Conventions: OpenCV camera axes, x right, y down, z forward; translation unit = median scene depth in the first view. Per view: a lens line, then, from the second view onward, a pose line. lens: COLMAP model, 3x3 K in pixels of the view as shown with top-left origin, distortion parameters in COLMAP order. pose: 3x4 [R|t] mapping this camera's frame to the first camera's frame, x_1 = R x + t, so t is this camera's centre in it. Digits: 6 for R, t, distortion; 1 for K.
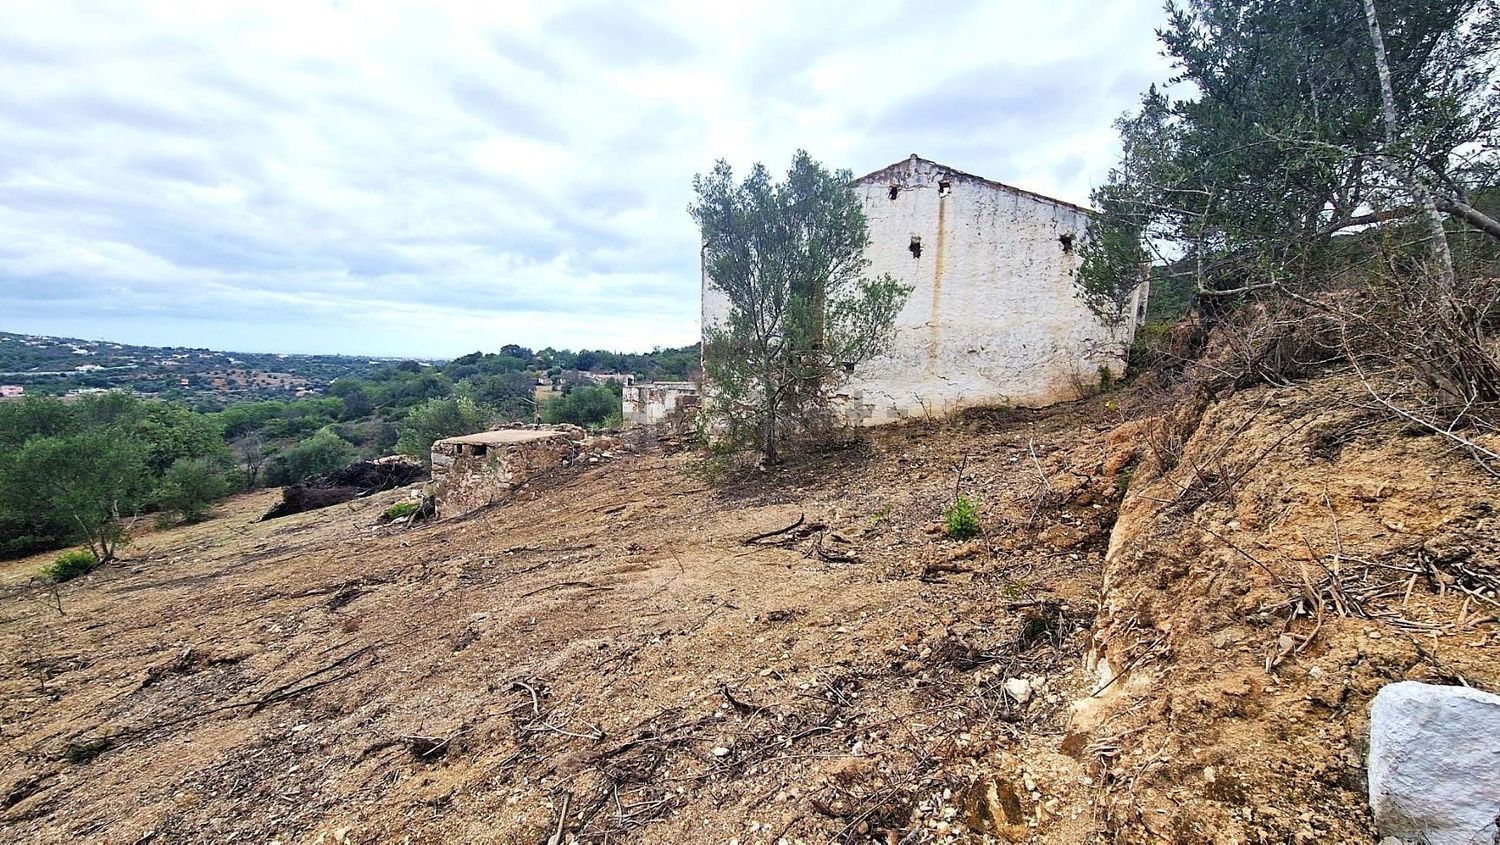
lens RADIAL K [[646.4, 0, 758.3], [0, 646.4, 411.9], [0, 0, 1]] dist [0.020708, 0.000234]
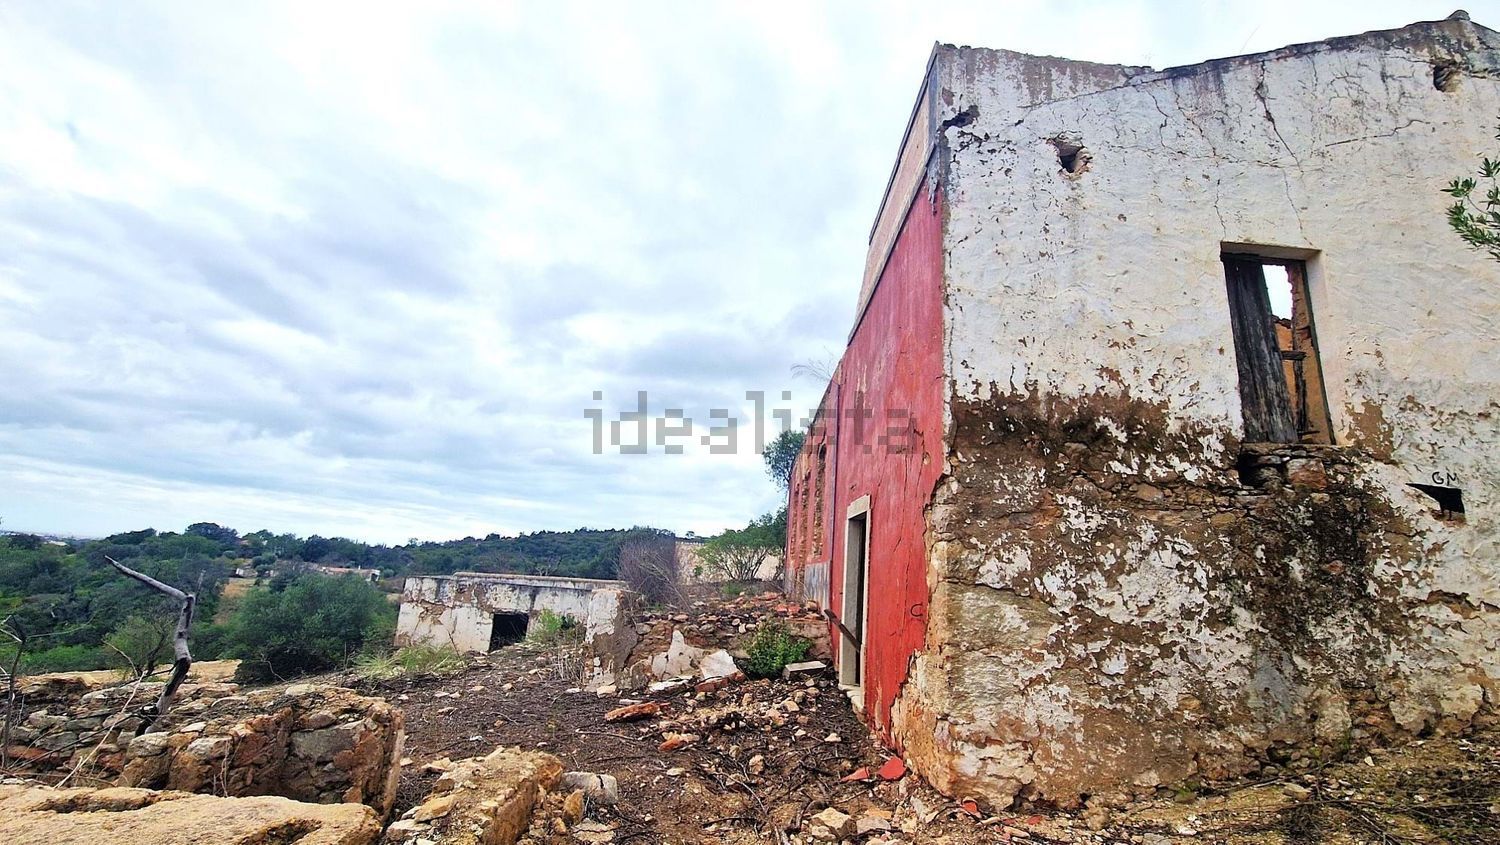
lens RADIAL K [[617.2, 0, 762.3], [0, 617.2, 413.8], [0, 0, 1]] dist [-0.003257, -0.000142]
pose [[0.933556, 0.133592, 0.332606, -0.031289], [-0.019453, 0.945463, -0.325148, -0.000815], [-0.357904, 0.297074, 0.885241, 0.096255]]
